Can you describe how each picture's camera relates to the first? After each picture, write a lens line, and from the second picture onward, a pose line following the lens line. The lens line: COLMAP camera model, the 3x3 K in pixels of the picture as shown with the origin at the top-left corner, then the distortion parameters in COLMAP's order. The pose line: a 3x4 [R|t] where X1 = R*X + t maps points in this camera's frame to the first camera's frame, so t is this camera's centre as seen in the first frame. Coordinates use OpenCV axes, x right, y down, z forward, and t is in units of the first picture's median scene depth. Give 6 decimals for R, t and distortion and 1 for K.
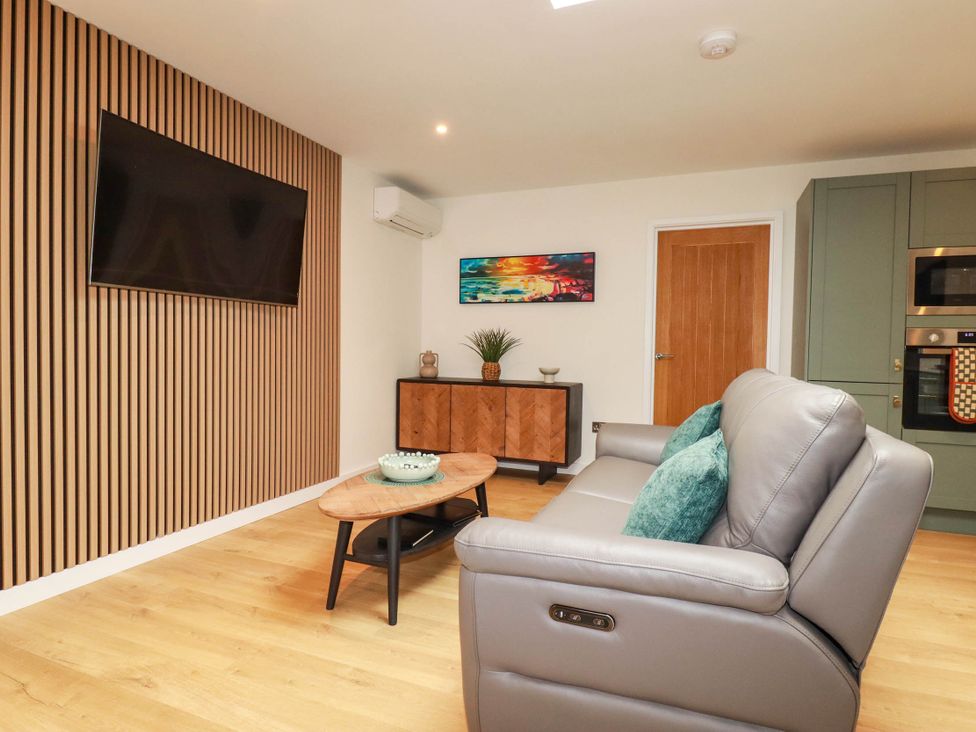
lens RADIAL K [[541.4, 0, 488.3], [0, 541.4, 359.1], [0, 0, 1]] dist [-0.000589, 0.000181]
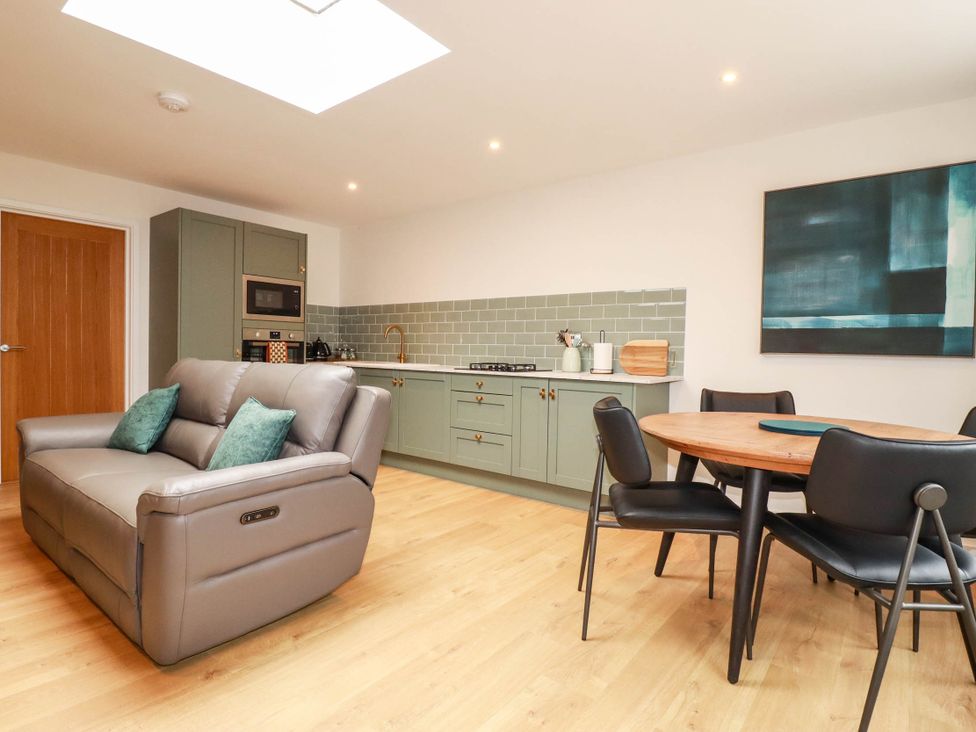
lens RADIAL K [[499.5, 0, 488.0], [0, 499.5, 366.0], [0, 0, 1]] dist [-0.003599, -0.001198]
pose [[0.257920, -0.041475, 0.965276, -0.401927], [0.005334, 0.999124, 0.041504, -0.007156], [-0.966152, -0.005556, 0.257915, -0.008599]]
